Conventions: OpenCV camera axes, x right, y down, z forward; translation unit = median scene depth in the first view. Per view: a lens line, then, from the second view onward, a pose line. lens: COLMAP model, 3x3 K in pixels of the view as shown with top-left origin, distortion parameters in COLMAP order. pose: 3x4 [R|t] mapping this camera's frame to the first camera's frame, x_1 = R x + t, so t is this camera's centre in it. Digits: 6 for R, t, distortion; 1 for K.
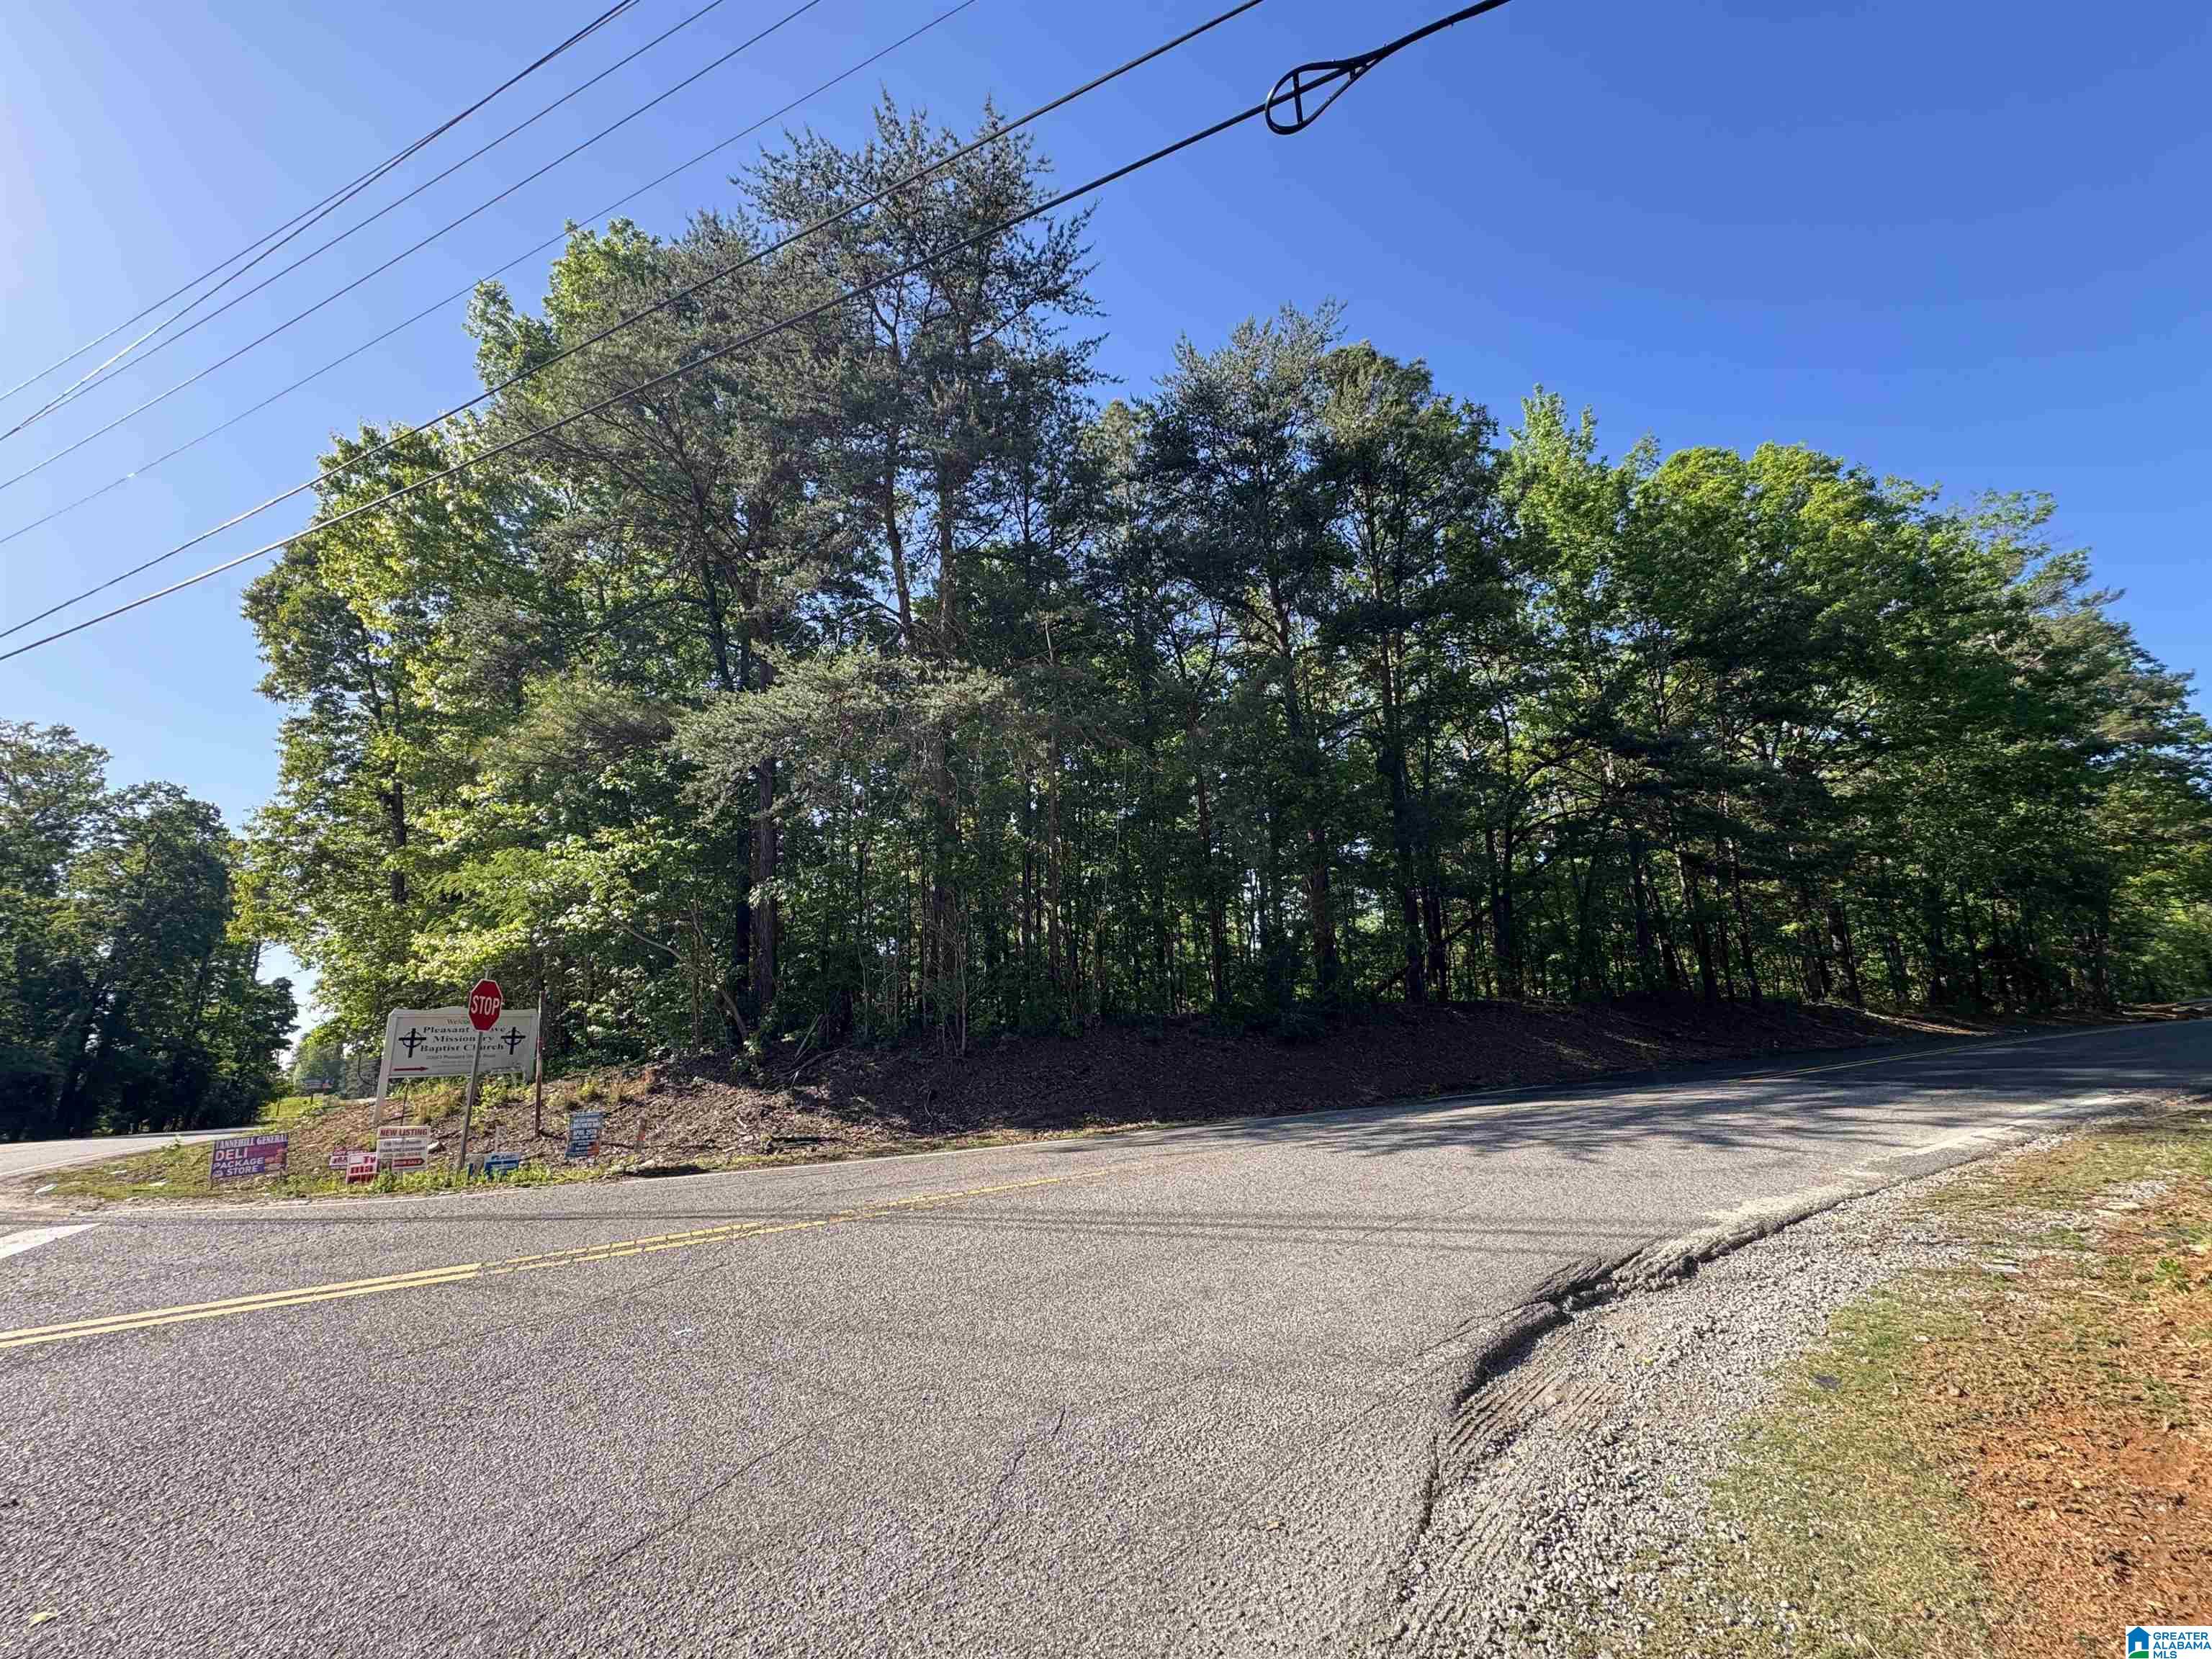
lens RADIAL K [[885.6, 0, 1106.0], [0, 885.6, 829.5], [0, 0, 1]] dist [0.006993, -0.000050]
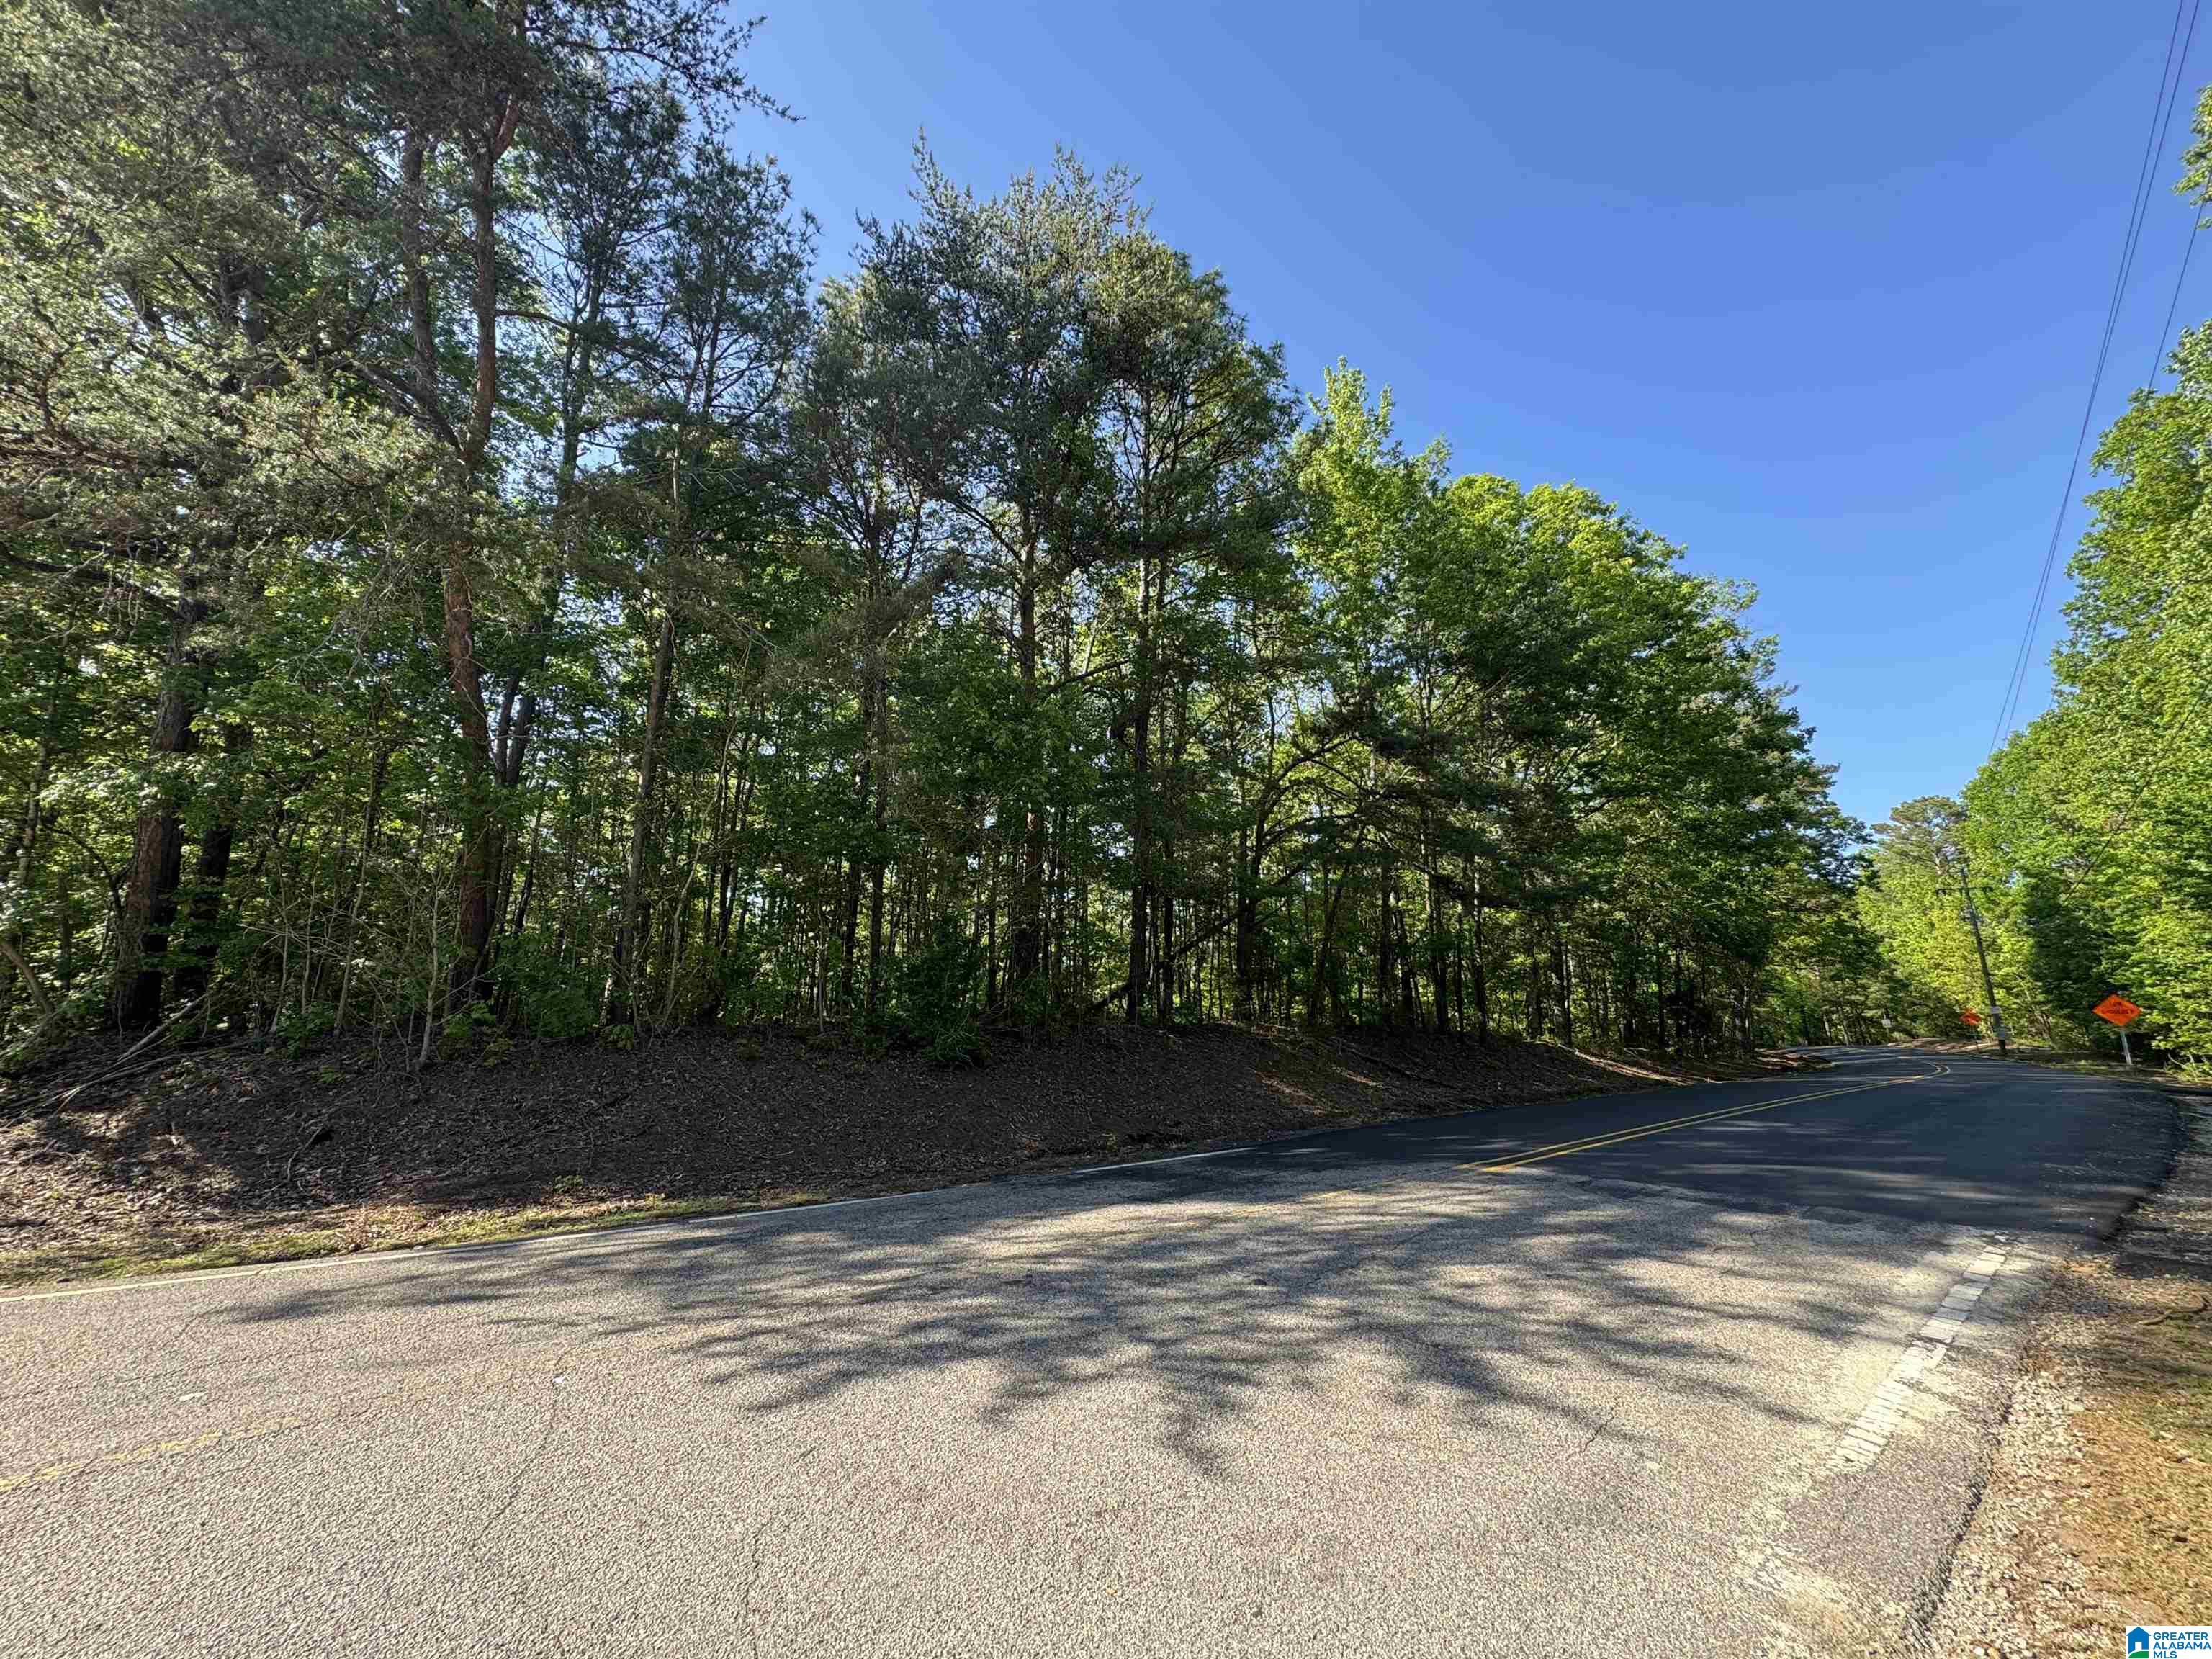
lens RADIAL K [[877.4, 0, 1098.5], [0, 877.4, 831.9], [0, 0, 1]] dist [0.002148, -0.000082]
pose [[0.971885, 0.101145, 0.212624, 0.122419], [-0.102270, 0.994740, -0.005731, 0.024903], [-0.212085, -0.016175, 0.977117, 0.196643]]
